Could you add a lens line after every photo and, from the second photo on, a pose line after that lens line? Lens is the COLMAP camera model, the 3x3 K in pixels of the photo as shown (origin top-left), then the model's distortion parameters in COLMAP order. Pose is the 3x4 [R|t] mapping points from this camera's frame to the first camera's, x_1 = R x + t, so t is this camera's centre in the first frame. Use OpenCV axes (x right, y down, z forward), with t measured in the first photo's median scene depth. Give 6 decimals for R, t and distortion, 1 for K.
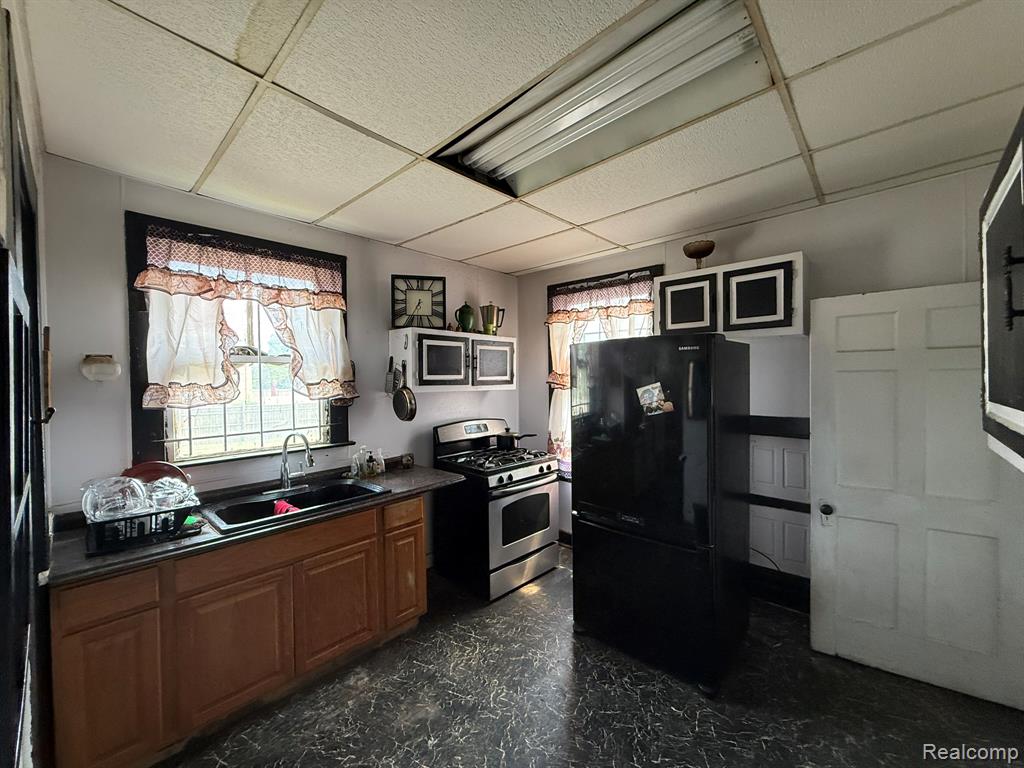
lens RADIAL K [[408.1, 0, 510.6], [0, 408.1, 384.8], [0, 0, 1]] dist [-0.001365, 0.000551]
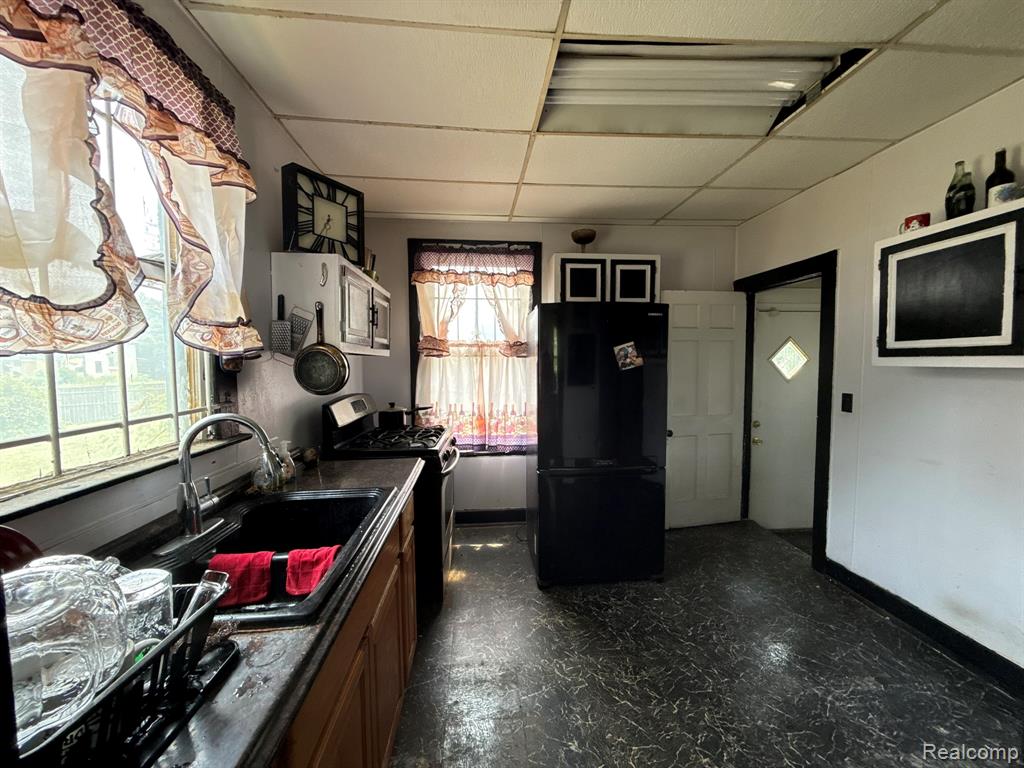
lens RADIAL K [[408.1, 0, 511.4], [0, 408.1, 385.3], [0, 0, 1]] dist [-0.001365, 0.000551]
pose [[0.674408, -0.034256, 0.737564, -0.605639], [0.011286, 0.999285, 0.036092, 0.059878], [-0.738273, -0.016016, 0.674312, 0.363657]]
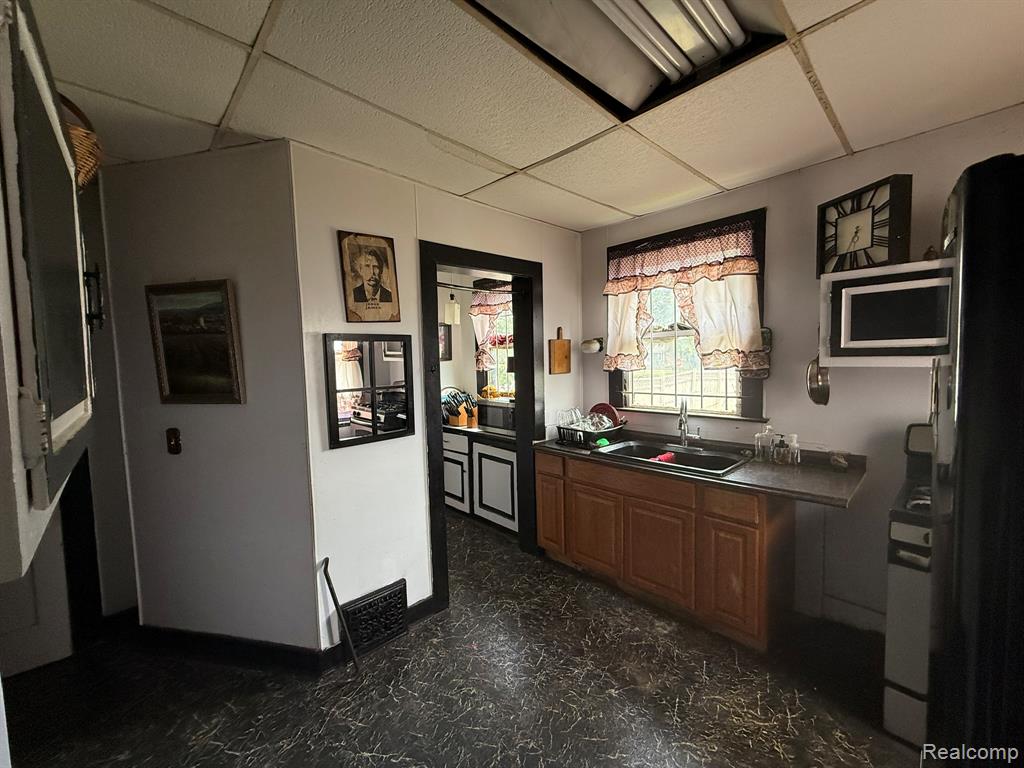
lens RADIAL K [[408.1, 0, 510.8], [0, 408.1, 383.6], [0, 0, 1]] dist [-0.001365, 0.000551]
pose [[-0.062938, 0.075458, -0.995161, 0.566630], [0.009139, 0.997139, 0.075030, -0.009948], [0.997976, -0.004372, -0.063448, 0.548506]]
